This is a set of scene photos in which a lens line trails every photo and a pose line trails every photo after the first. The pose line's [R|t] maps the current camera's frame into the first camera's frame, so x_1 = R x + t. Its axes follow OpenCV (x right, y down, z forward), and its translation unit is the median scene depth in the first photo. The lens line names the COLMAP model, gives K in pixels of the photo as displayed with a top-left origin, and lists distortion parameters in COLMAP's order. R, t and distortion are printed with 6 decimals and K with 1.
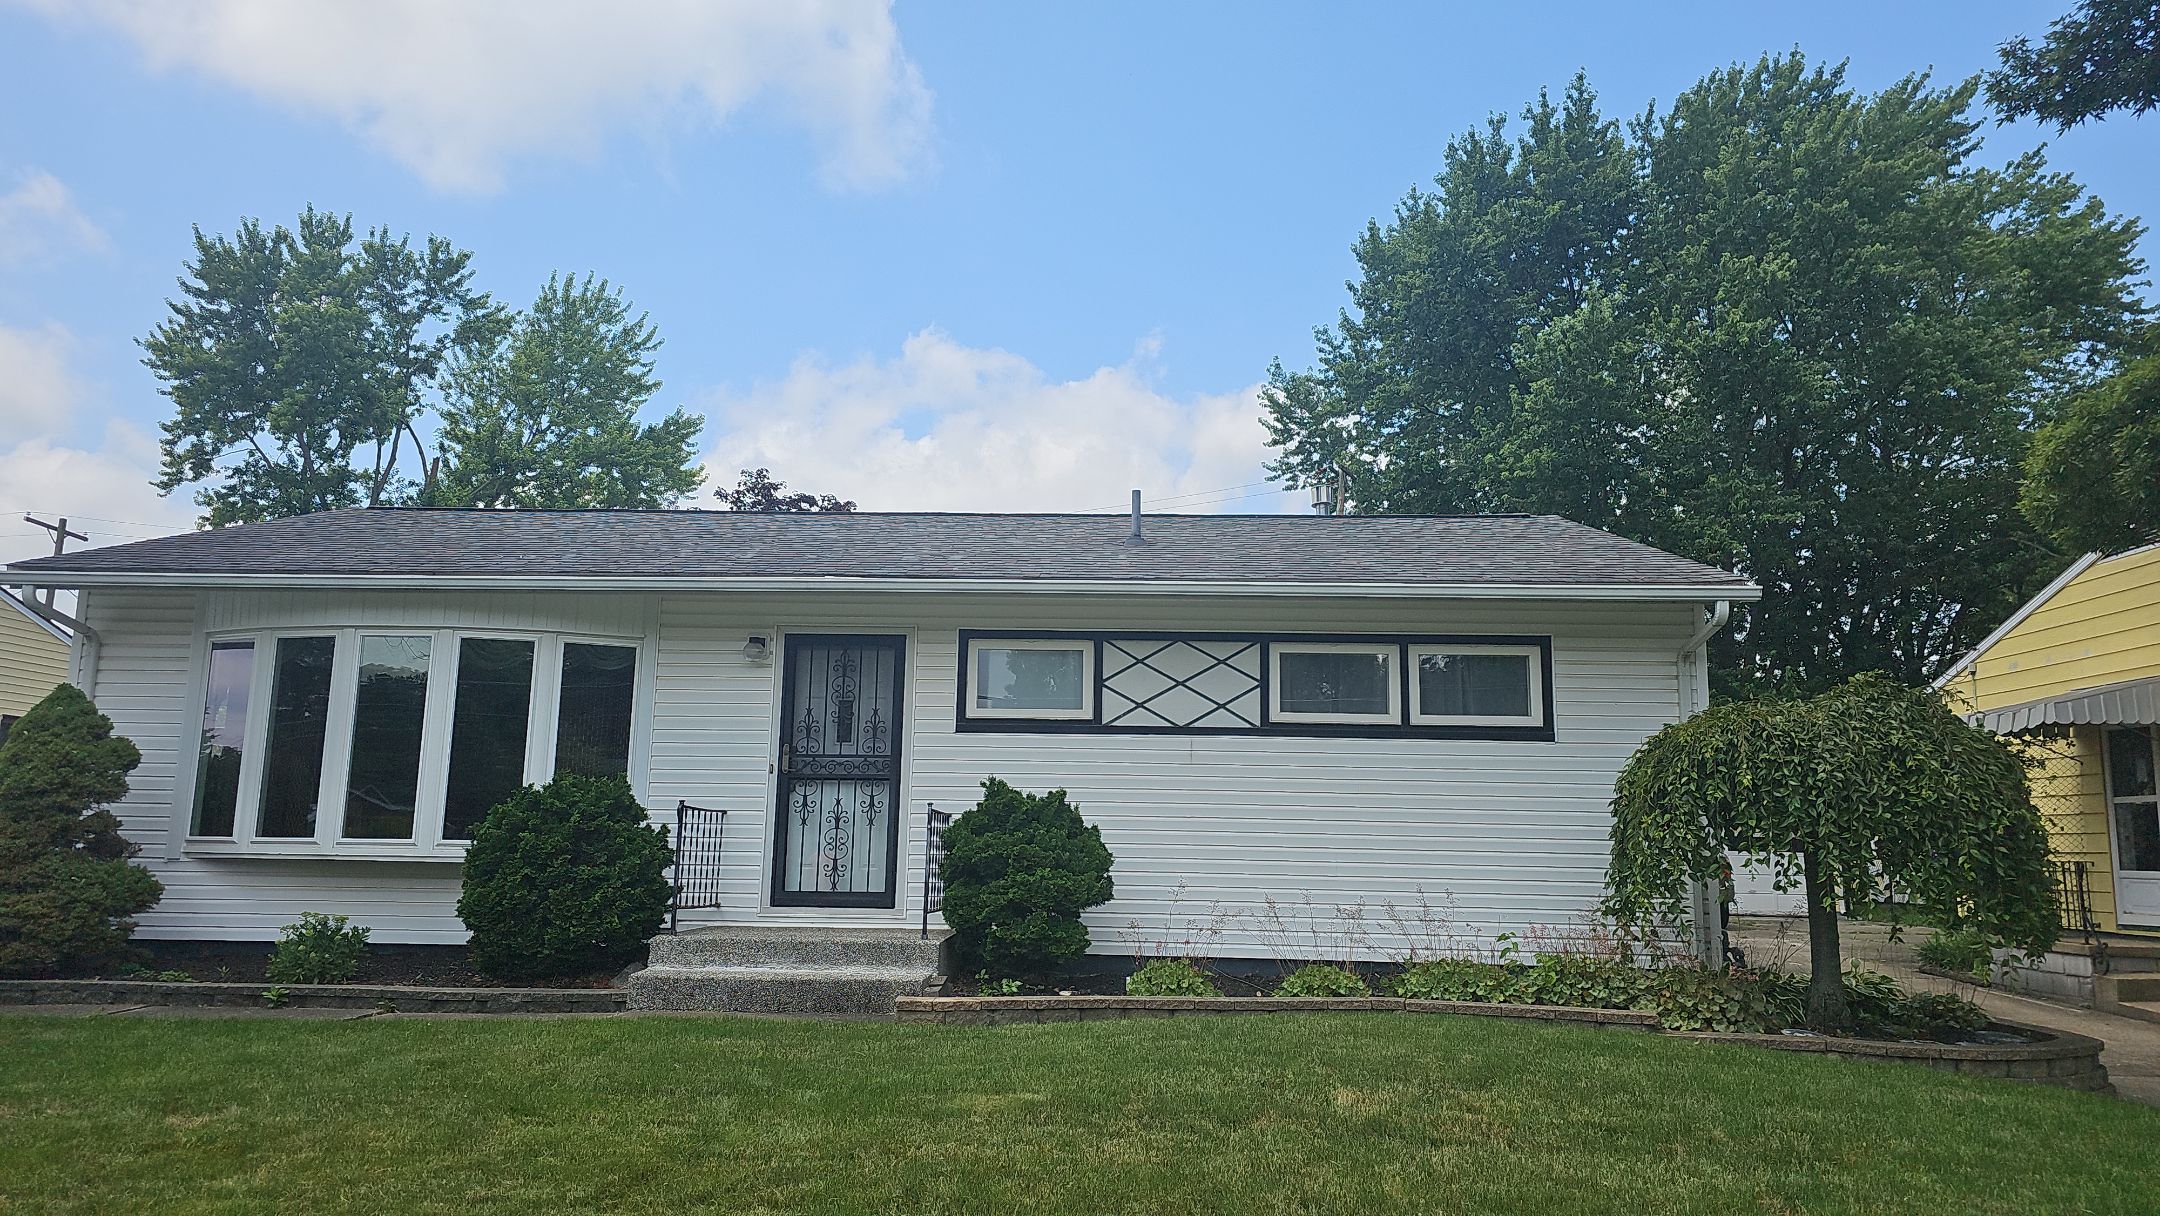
lens RADIAL K [[1446.2, 0, 1103.5], [0, 1446.2, 602.3], [0, 0, 1]] dist [0.082609, -0.083809]
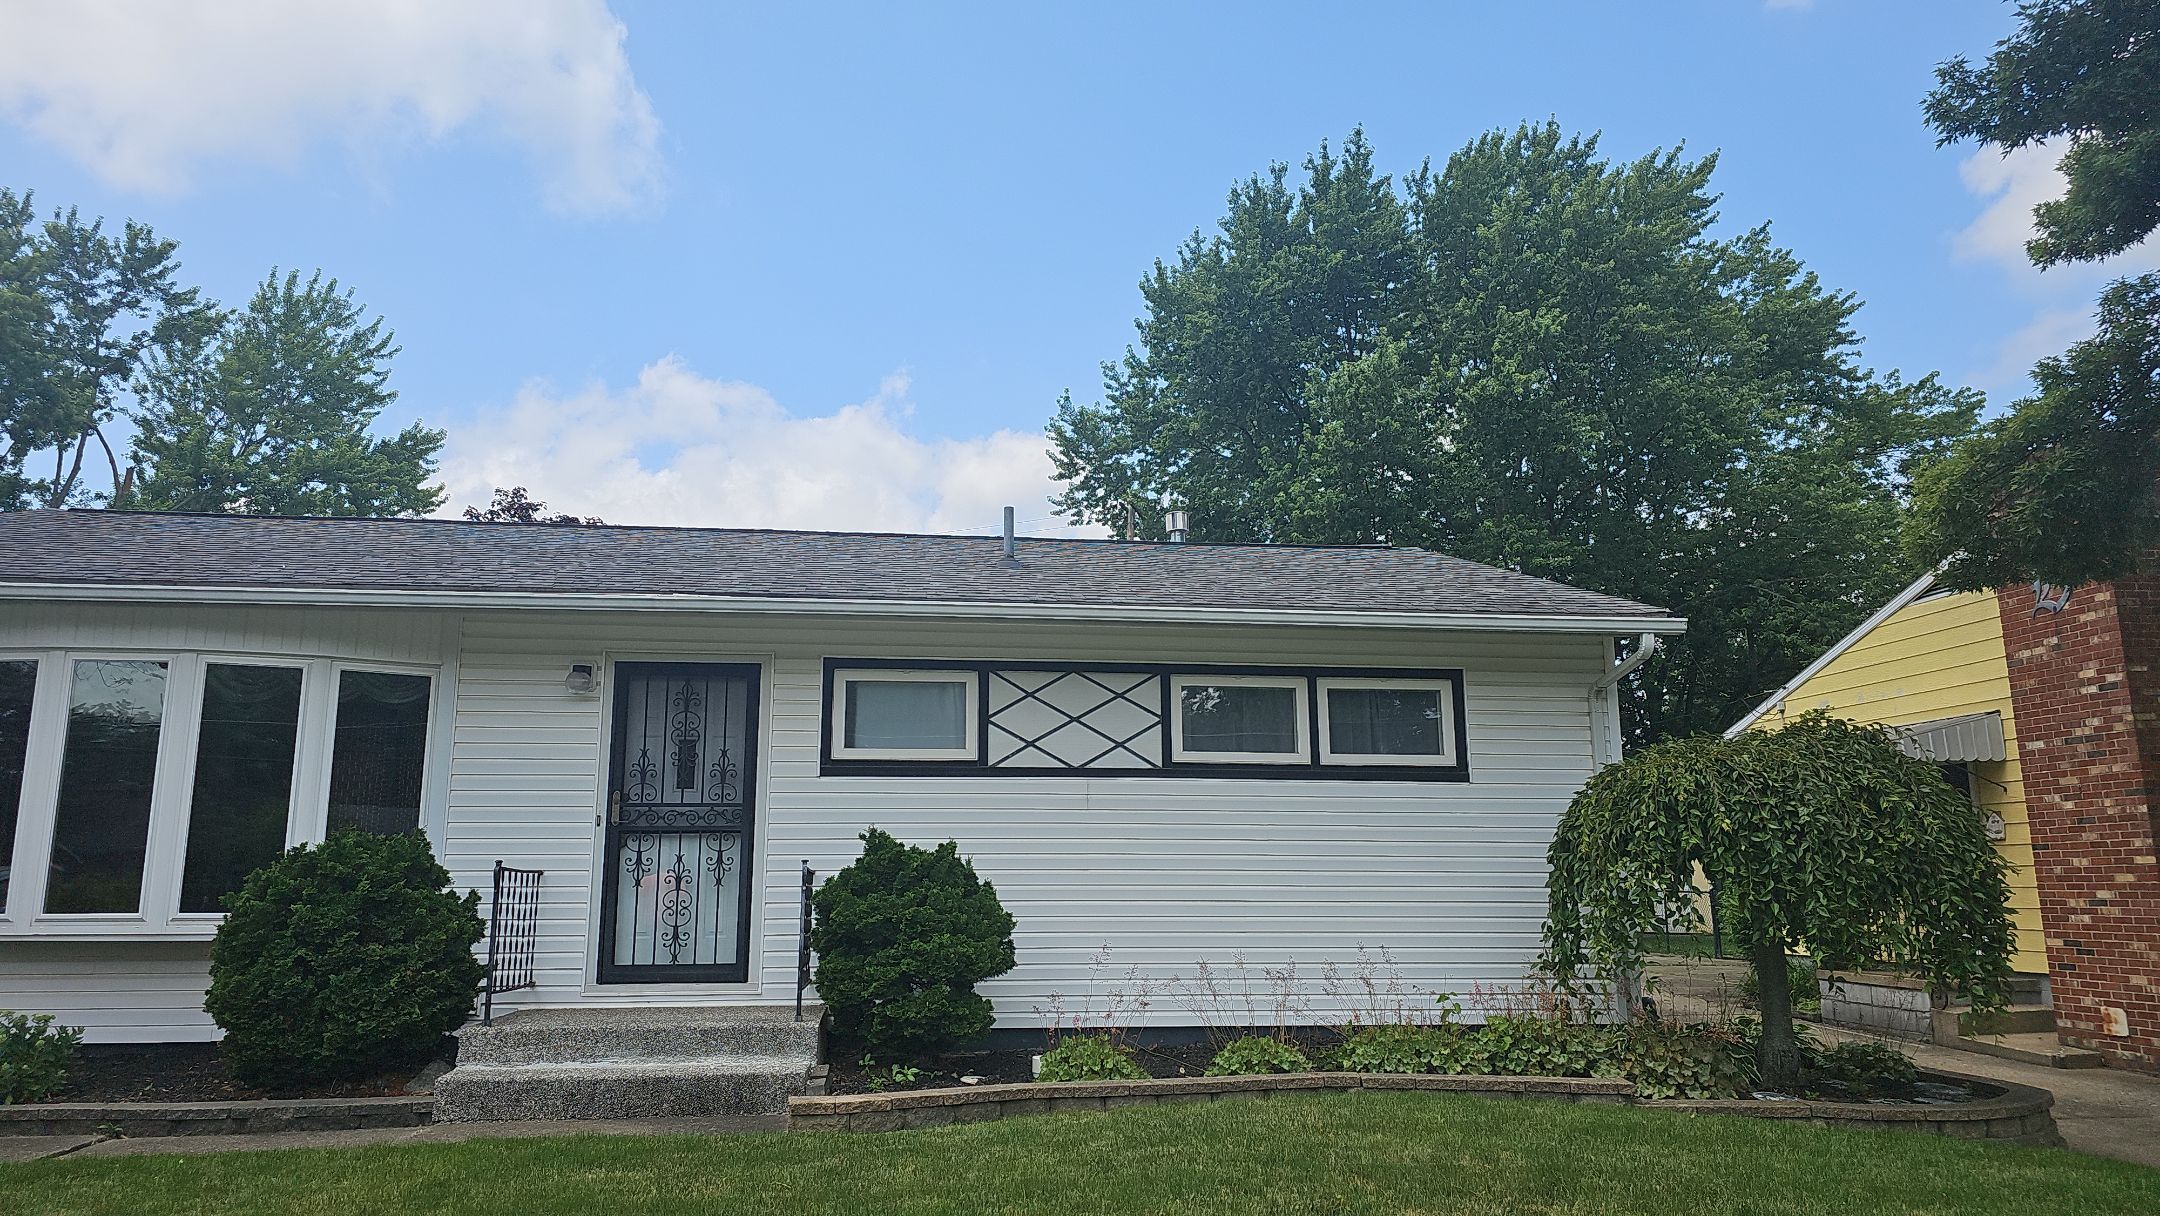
lens RADIAL K [[1439.9, 0, 1080.0], [0, 1439.9, 608.0], [0, 0, 1]] dist [0.064109, -0.053805]
pose [[0.987477, 0.013494, 0.157186, -0.084126], [-0.009880, 0.999669, -0.023748, 0.007862], [-0.157454, 0.021898, 0.987283, 0.114752]]
